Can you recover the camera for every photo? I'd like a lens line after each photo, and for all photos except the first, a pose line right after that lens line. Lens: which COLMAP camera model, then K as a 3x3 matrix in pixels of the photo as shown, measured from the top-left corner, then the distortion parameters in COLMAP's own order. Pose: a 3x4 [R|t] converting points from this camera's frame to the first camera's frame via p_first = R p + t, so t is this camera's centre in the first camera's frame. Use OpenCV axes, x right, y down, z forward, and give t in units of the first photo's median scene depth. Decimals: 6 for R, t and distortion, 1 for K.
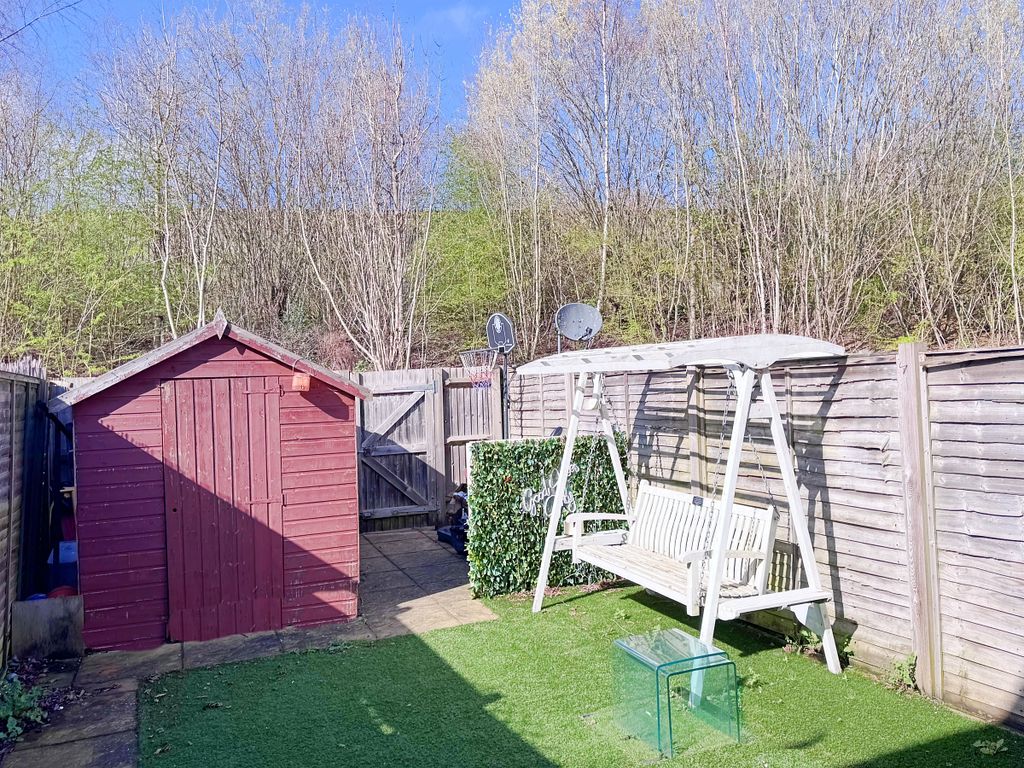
lens RADIAL K [[825.6, 0, 537.0], [0, 825.6, 353.9], [0, 0, 1]] dist [0.043393, -0.046832]
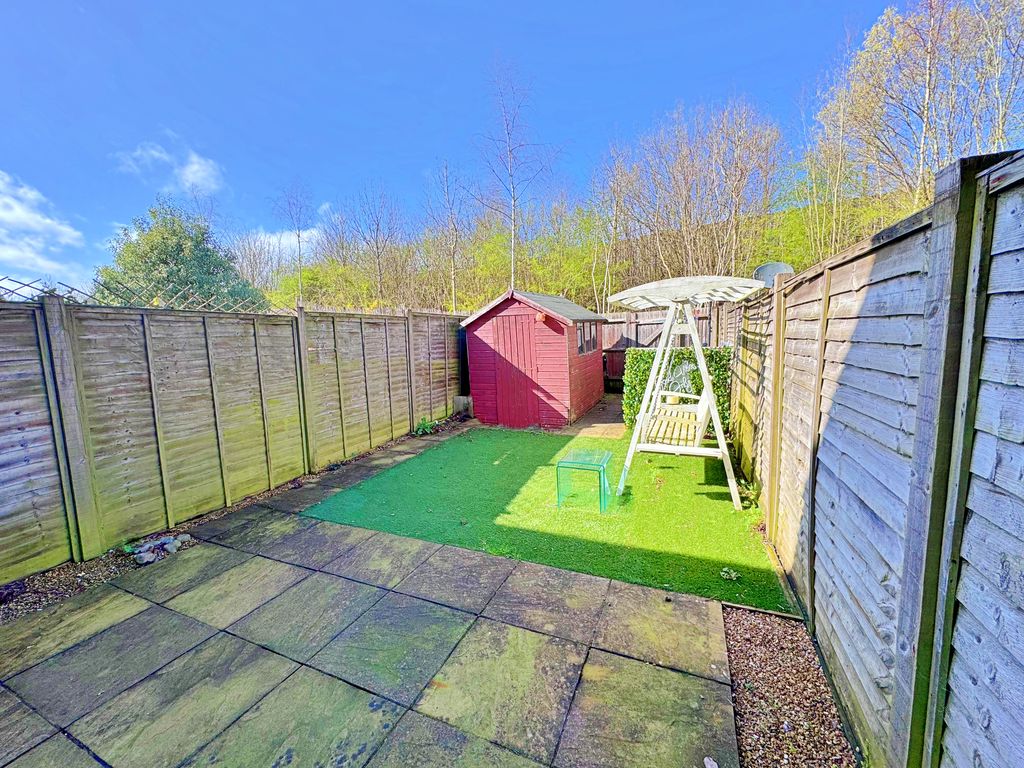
lens RADIAL K [[401.6, 0, 509.5], [0, 401.6, 379.5], [0, 0, 1]] dist [-0.002435, -0.001003]
pose [[0.677714, 0.096951, -0.728906, 0.496510], [0.032137, 0.986418, 0.161081, 0.025999], [0.734623, -0.132592, 0.665394, 0.225245]]
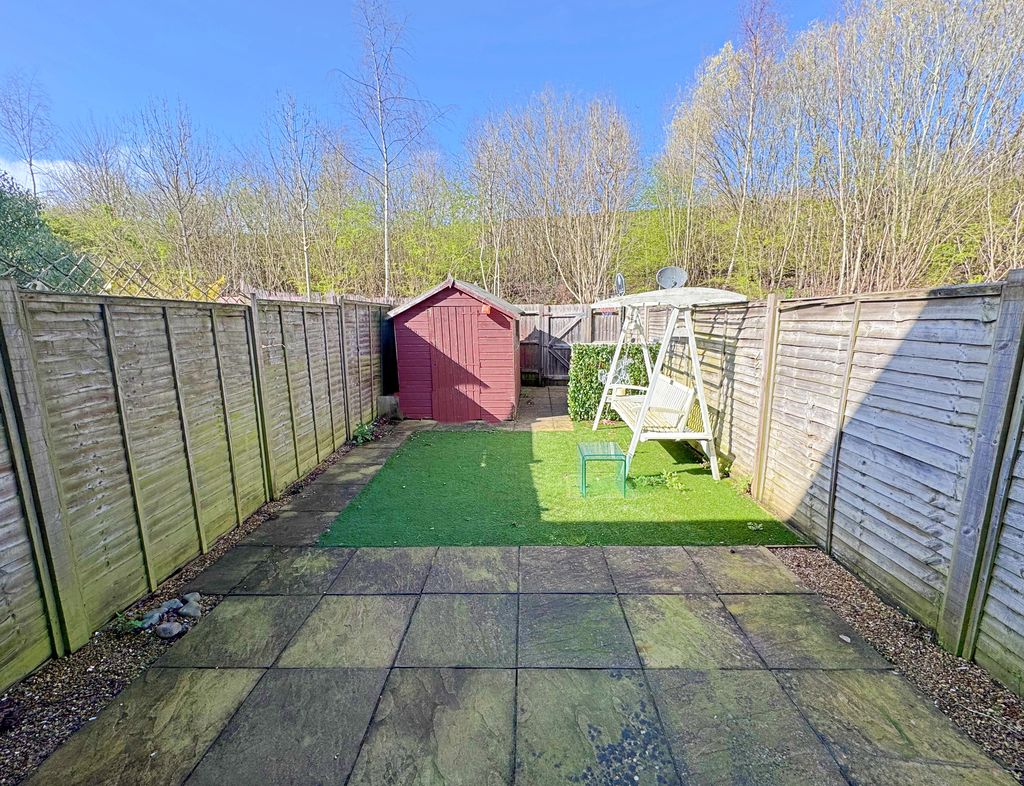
lens RADIAL K [[442.5, 0, 516.0], [0, 442.5, 399.7], [0, 0, 1]] dist [-0.006449, 0.000956]
pose [[0.906384, 0.108411, -0.408309, 0.287737], [-0.011809, 0.972636, 0.232032, -0.004443], [0.422291, -0.205488, 0.882862, 0.000245]]
